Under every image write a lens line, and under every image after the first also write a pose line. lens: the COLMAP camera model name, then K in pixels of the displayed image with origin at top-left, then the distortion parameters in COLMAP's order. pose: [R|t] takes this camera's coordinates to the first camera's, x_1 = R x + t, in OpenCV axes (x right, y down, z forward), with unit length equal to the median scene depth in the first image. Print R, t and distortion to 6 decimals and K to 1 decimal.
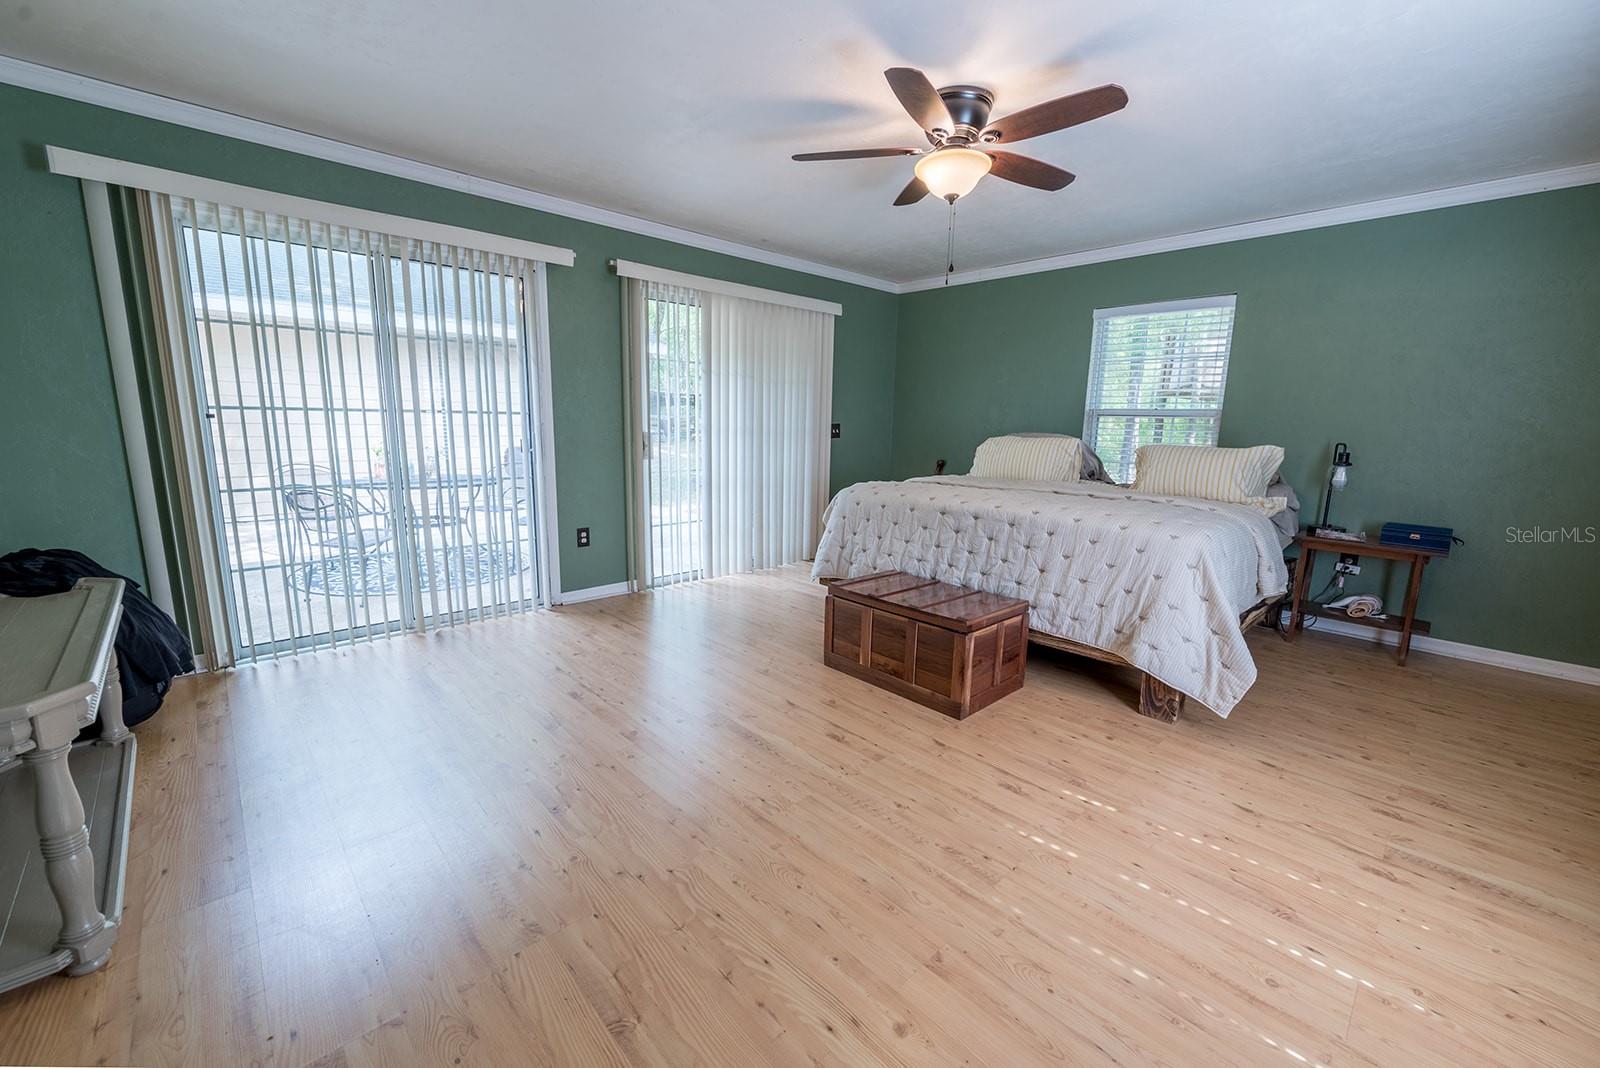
lens RADIAL K [[637.6, 0, 802.2], [0, 637.6, 531.7], [0, 0, 1]] dist [-0.000273, 0.000234]
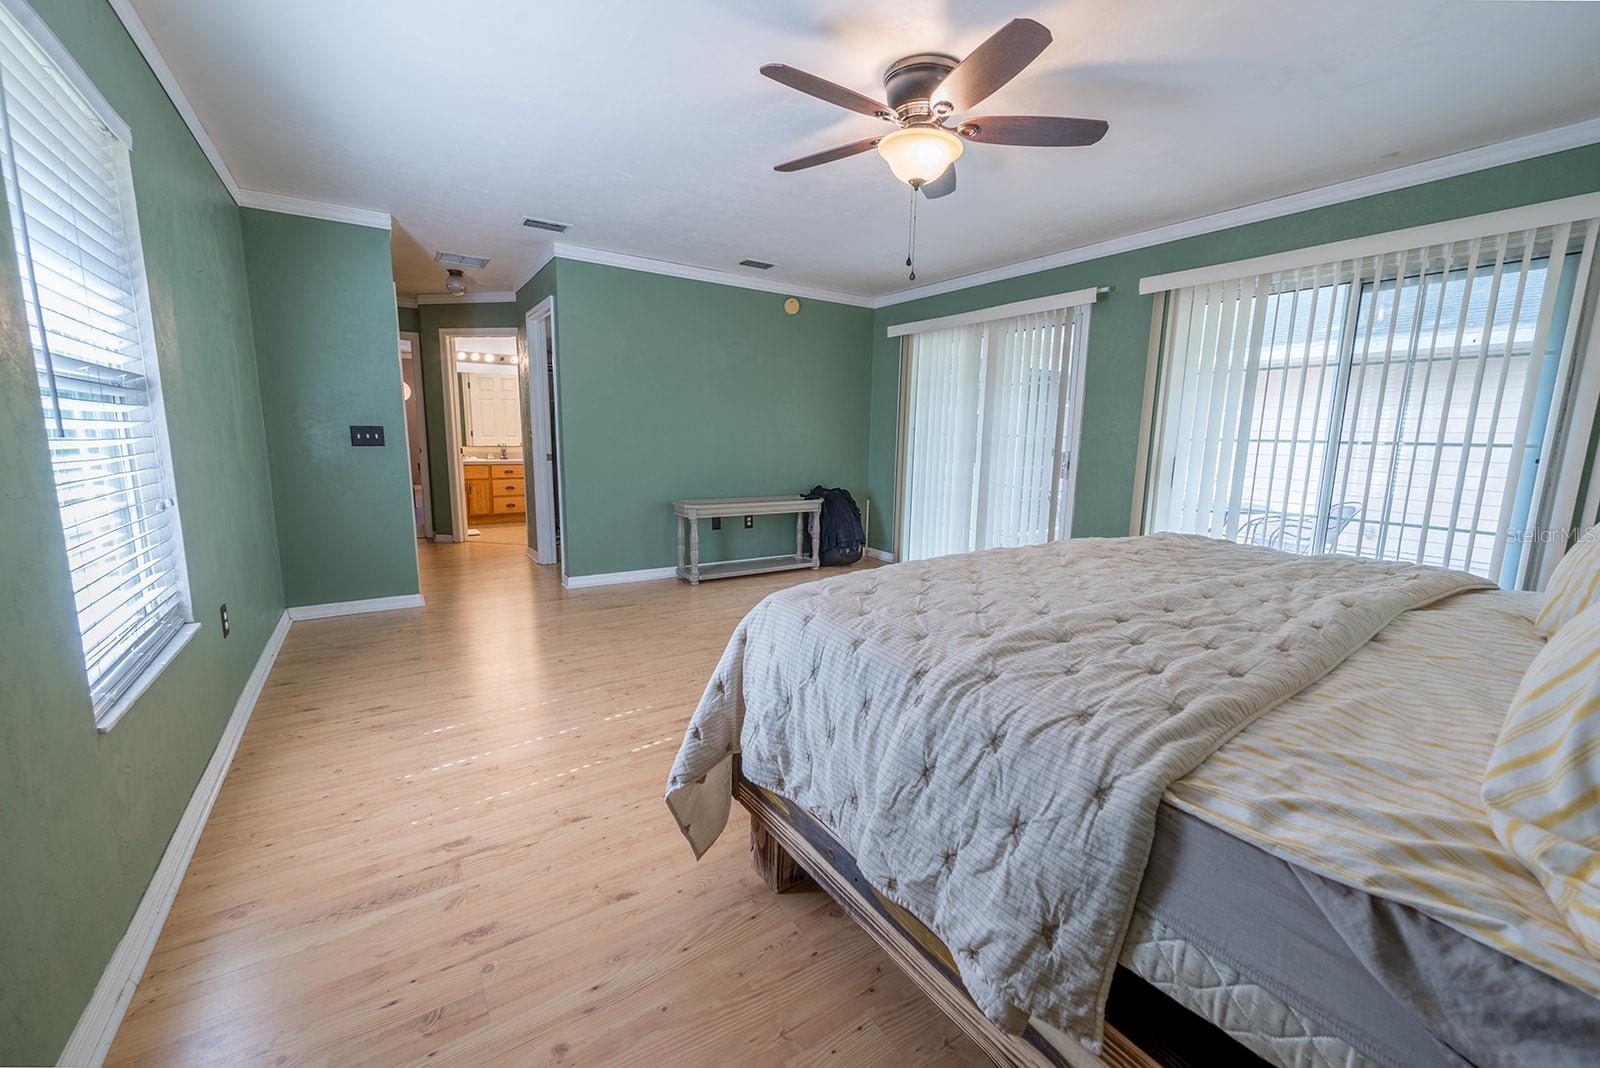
lens RADIAL K [[632.6, 0, 802.5], [0, 632.6, 533.5], [0, 0, 1]] dist [-0.000658, 0.000448]
pose [[-0.167235, 0.133294, -0.976865, 1.048140], [-0.194616, 0.966860, 0.165246, -0.143525], [0.966518, 0.217748, -0.135751, 0.941658]]
